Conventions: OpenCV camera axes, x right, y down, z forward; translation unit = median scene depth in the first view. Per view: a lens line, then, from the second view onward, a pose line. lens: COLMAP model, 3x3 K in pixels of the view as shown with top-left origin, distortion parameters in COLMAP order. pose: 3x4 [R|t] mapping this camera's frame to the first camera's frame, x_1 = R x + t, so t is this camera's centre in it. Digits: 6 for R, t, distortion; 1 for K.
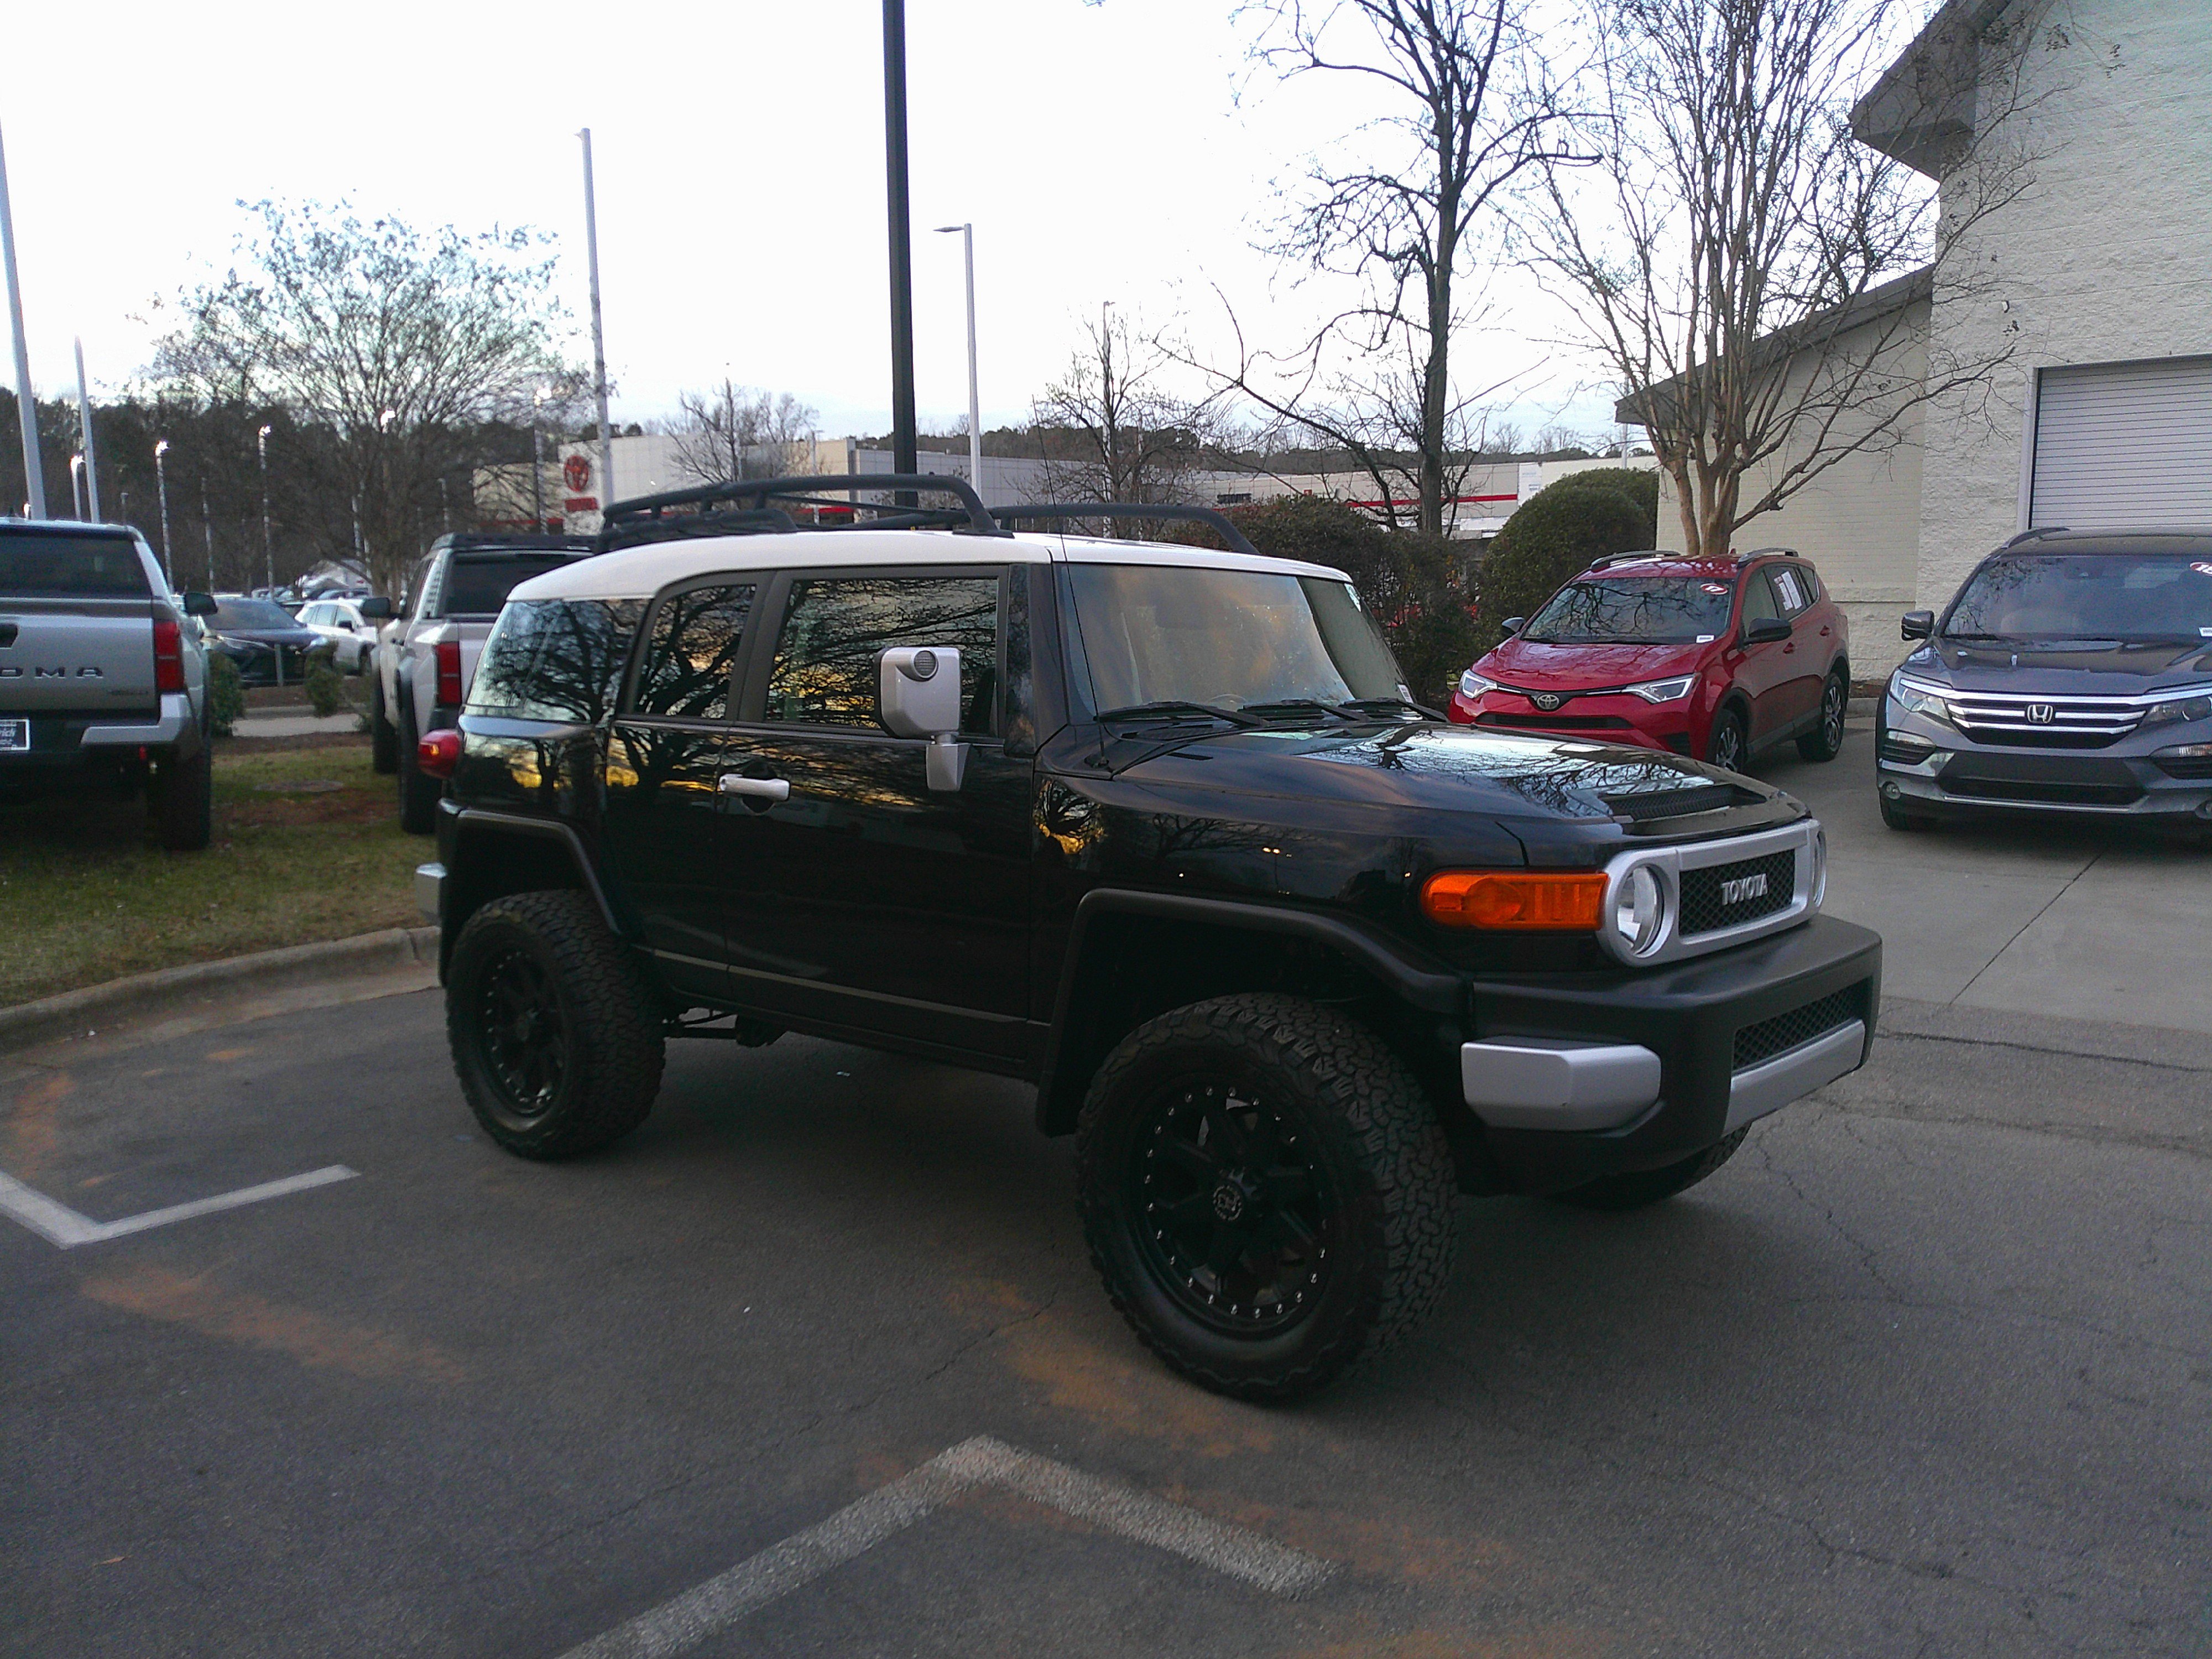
lens RADIAL K [[1833.5, 0, 1130.0], [0, 1833.5, 825.5], [0, 0, 1]] dist [0.028599, -0.042299]
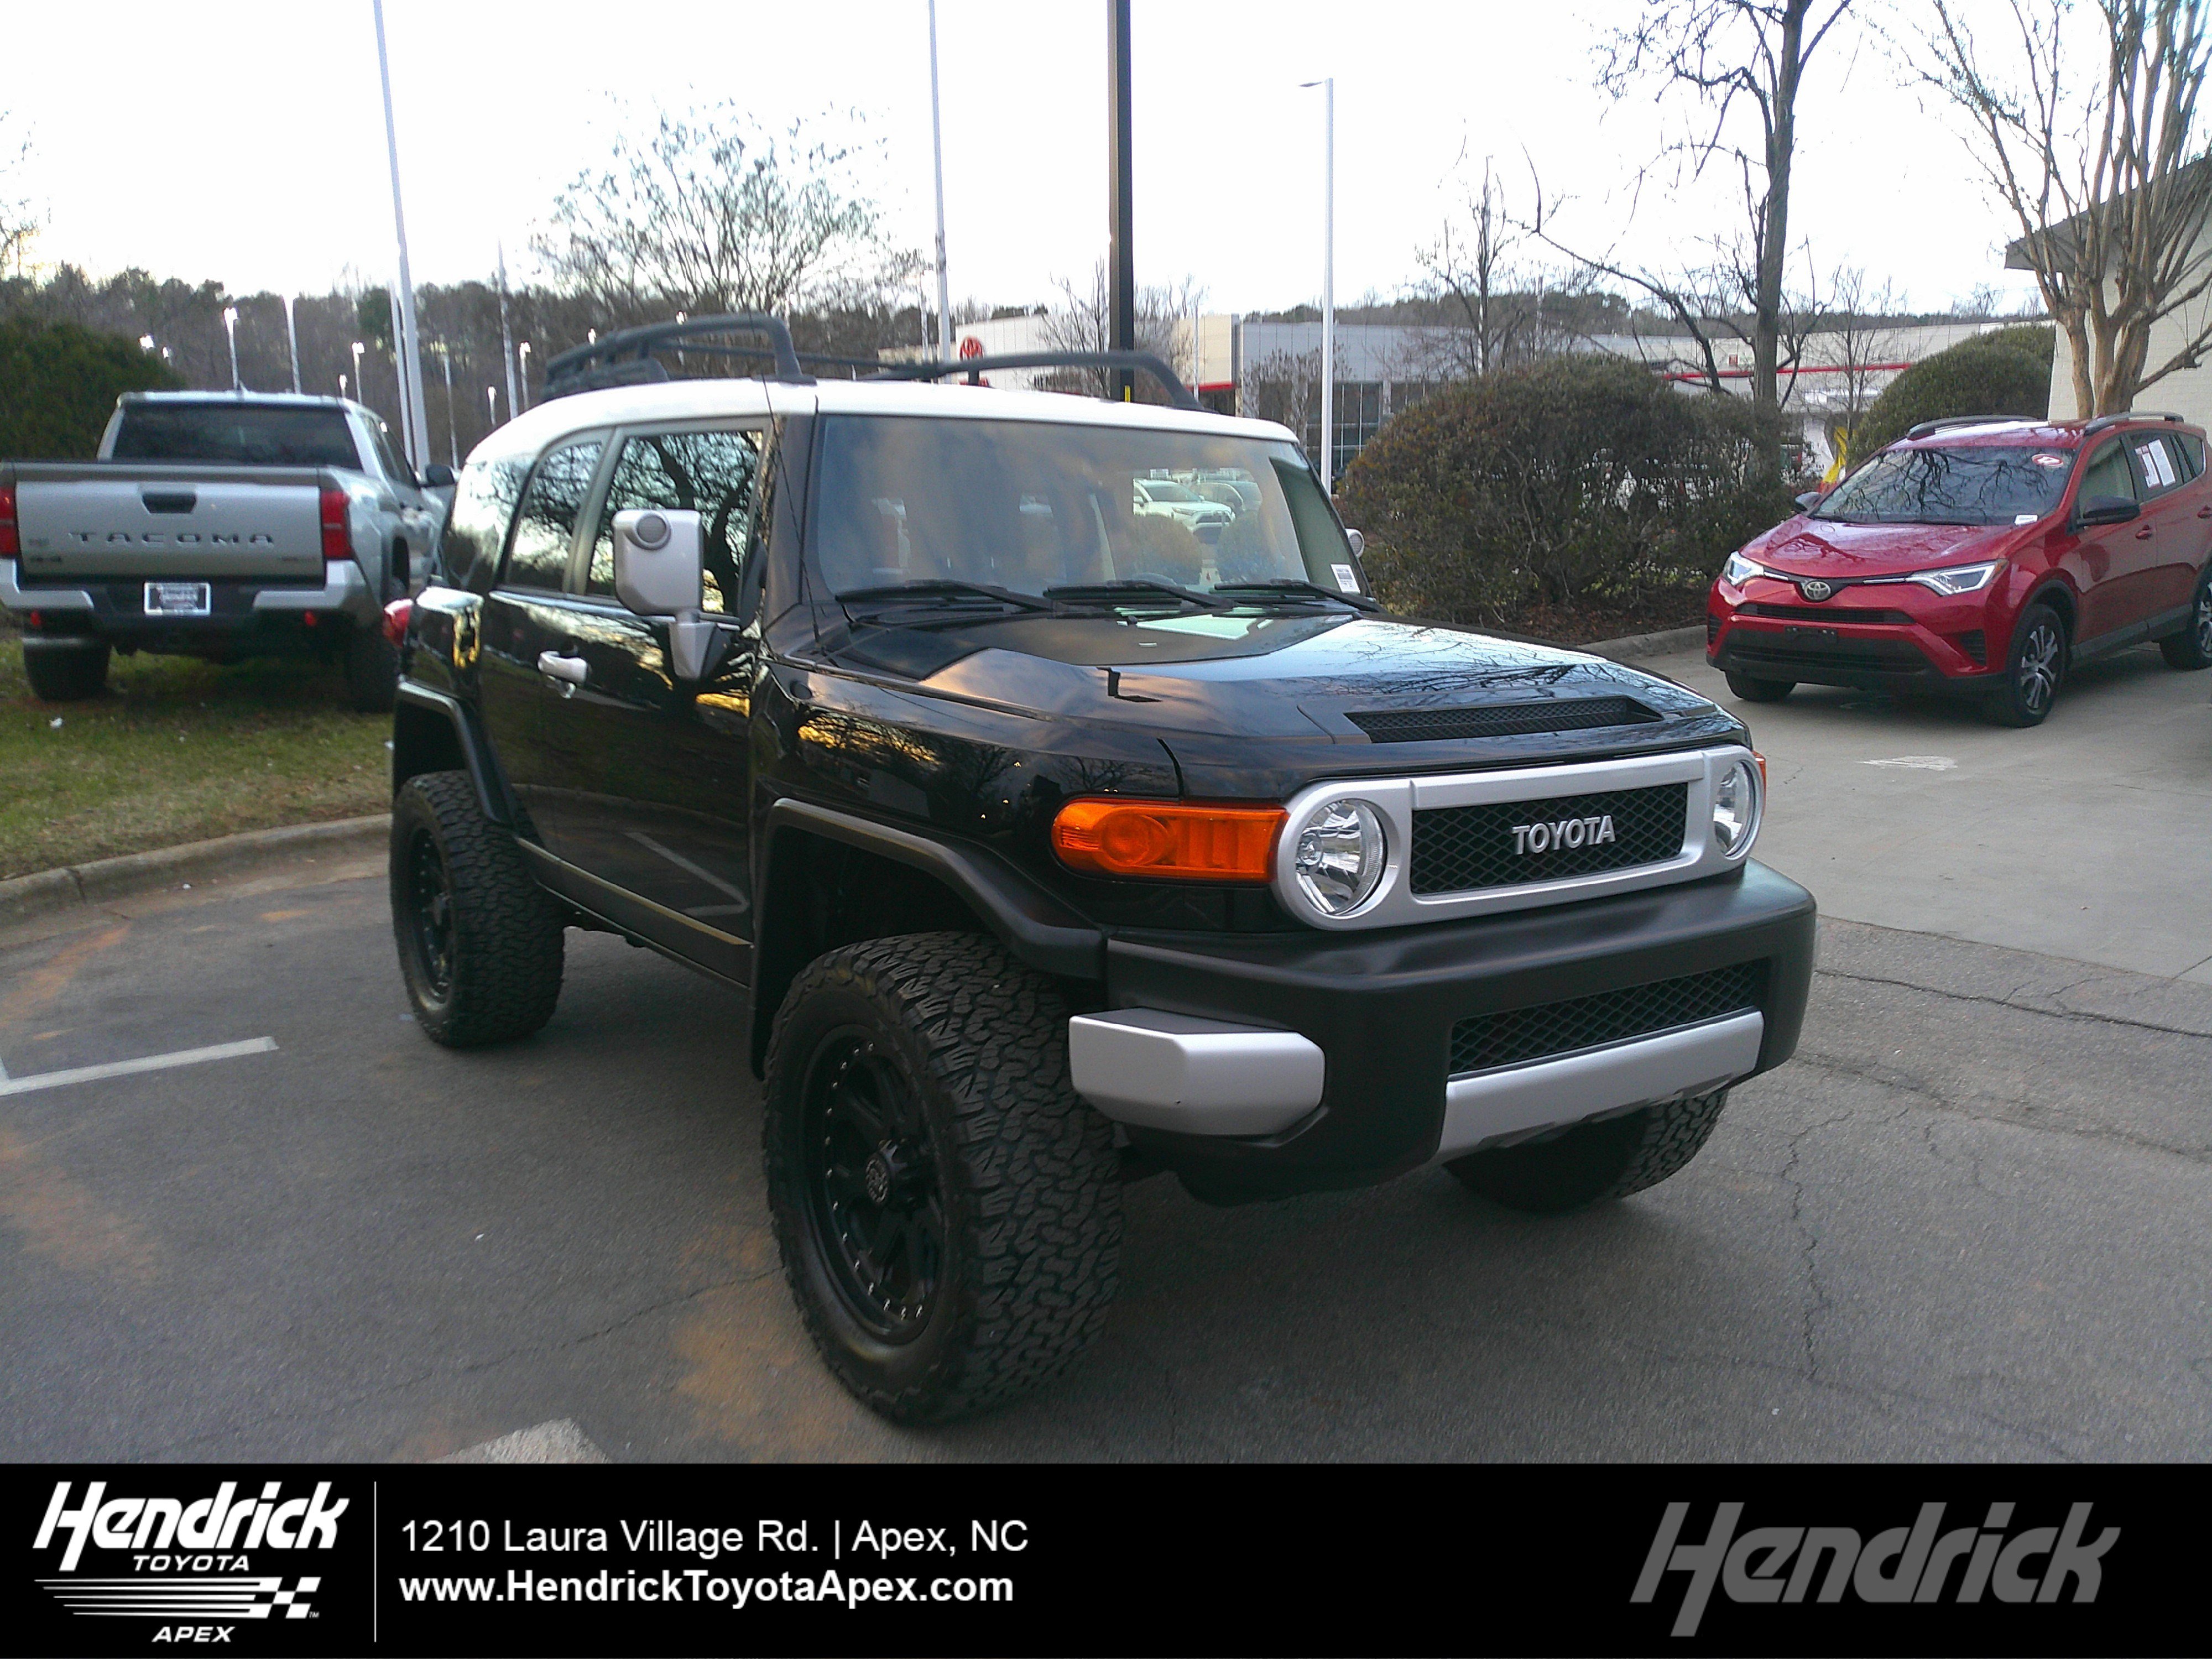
lens RADIAL K [[1833.5, 0, 1095.3], [0, 1833.5, 811.2], [0, 0, 1]] dist [0.028599, -0.042299]
pose [[0.969327, 0.045349, -0.241556, 0.223721], [-0.031865, 0.997723, 0.059441, -0.009899], [0.243701, -0.049920, 0.968565, 0.142756]]
